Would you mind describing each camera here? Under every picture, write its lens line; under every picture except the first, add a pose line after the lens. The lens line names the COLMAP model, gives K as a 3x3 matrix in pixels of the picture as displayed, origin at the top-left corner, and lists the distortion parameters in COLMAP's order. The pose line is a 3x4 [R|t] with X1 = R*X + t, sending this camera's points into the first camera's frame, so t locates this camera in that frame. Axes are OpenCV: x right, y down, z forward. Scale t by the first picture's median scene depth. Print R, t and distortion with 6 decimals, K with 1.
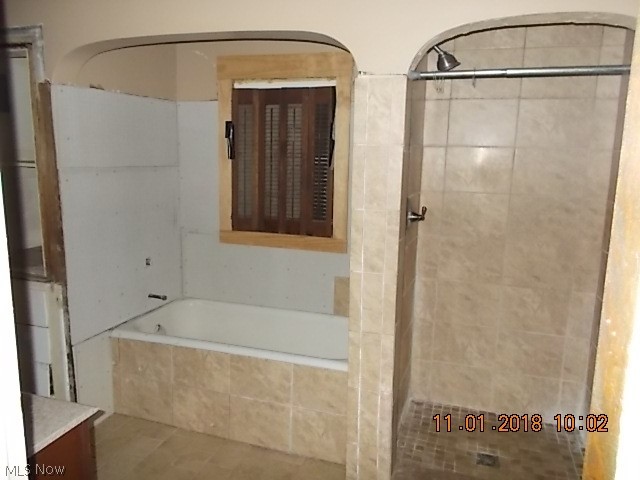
lens RADIAL K [[492.5, 0, 320.1], [0, 492.5, 239.3], [0, 0, 1]] dist [-0.005370, -0.000837]
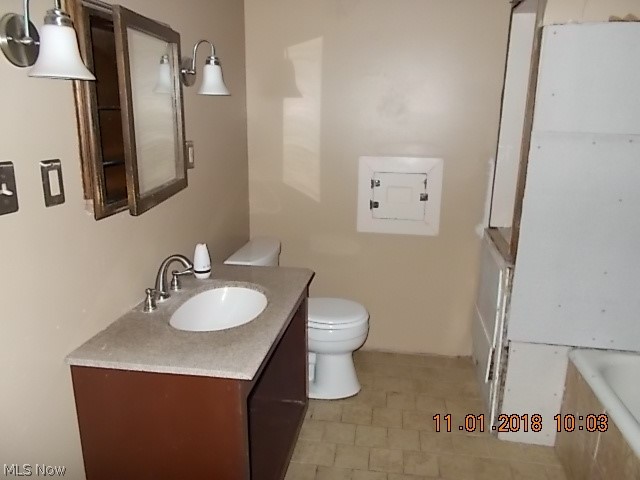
lens RADIAL K [[492.5, 0, 320.5], [0, 492.5, 239.5], [0, 0, 1]] dist [-0.005370, -0.000837]
pose [[0.153562, 0.239187, -0.958754, 0.225607], [-0.178541, 0.961009, 0.211153, -0.075545], [0.971875, 0.138752, 0.190279, 0.481015]]
